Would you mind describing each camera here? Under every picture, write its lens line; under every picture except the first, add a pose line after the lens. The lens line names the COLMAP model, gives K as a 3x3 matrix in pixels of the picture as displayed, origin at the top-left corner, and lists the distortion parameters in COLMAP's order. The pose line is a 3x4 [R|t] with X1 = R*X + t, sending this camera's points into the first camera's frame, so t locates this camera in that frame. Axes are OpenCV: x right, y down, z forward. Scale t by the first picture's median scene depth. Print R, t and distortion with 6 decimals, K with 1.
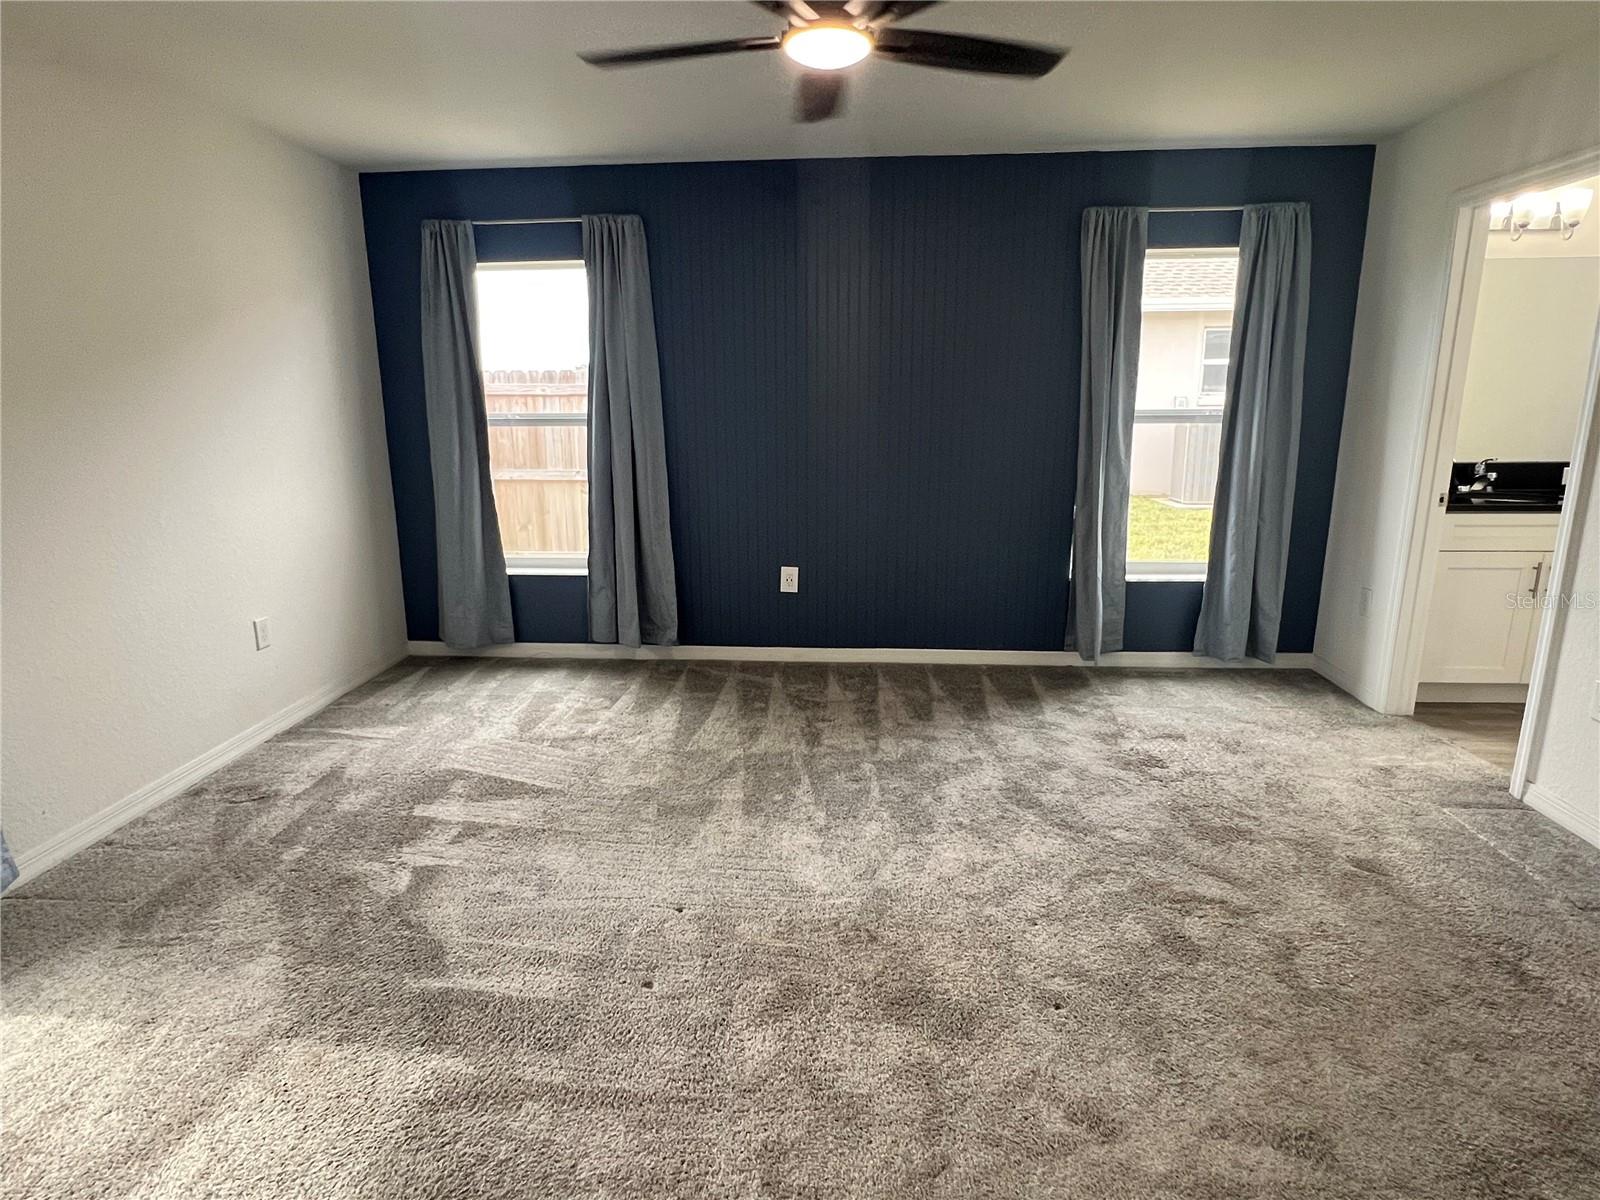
lens RADIAL K [[896.9, 0, 797.7], [0, 896.9, 598.4], [0, 0, 1]] dist [-0.001384, -0.001039]
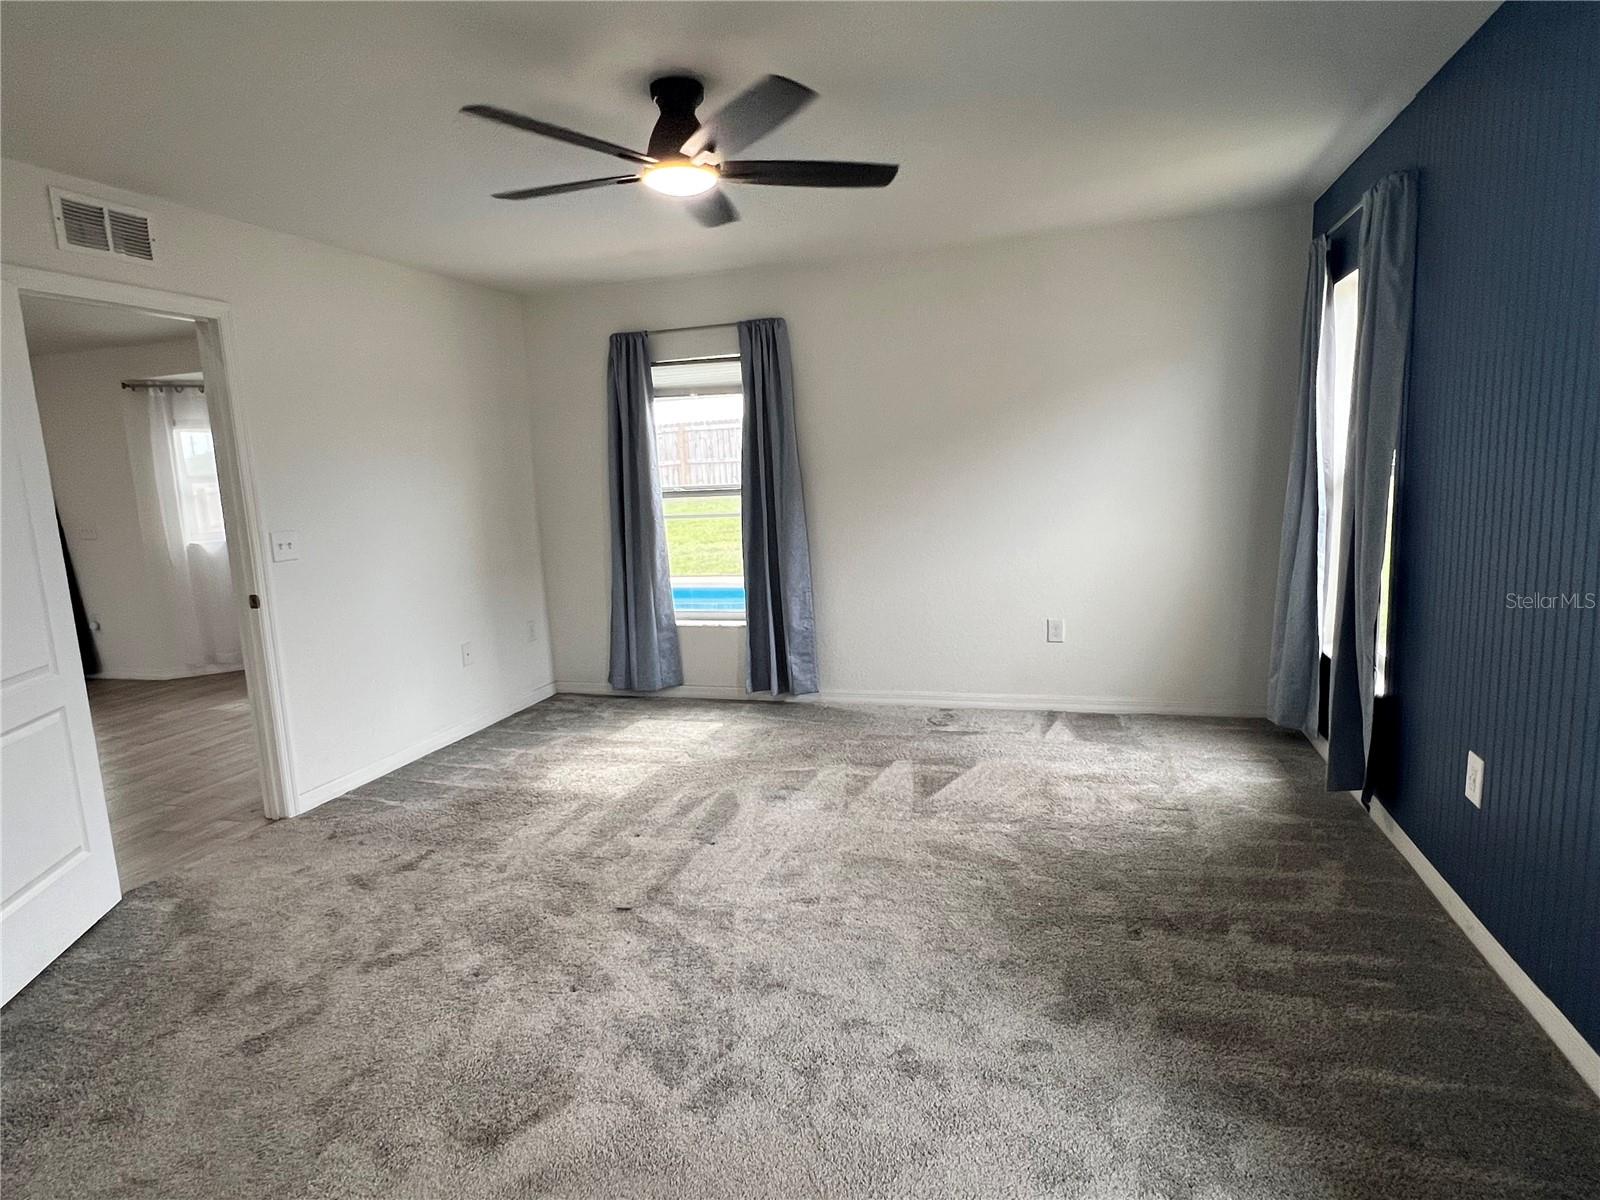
lens RADIAL K [[896.9, 0, 799.2], [0, 896.9, 598.2], [0, 0, 1]] dist [-0.001384, -0.001039]
pose [[-0.245345, 0.163266, -0.955589, 0.824970], [-0.160643, 0.965242, 0.206160, -0.243698], [0.956033, 0.204089, -0.210589, 1.018574]]
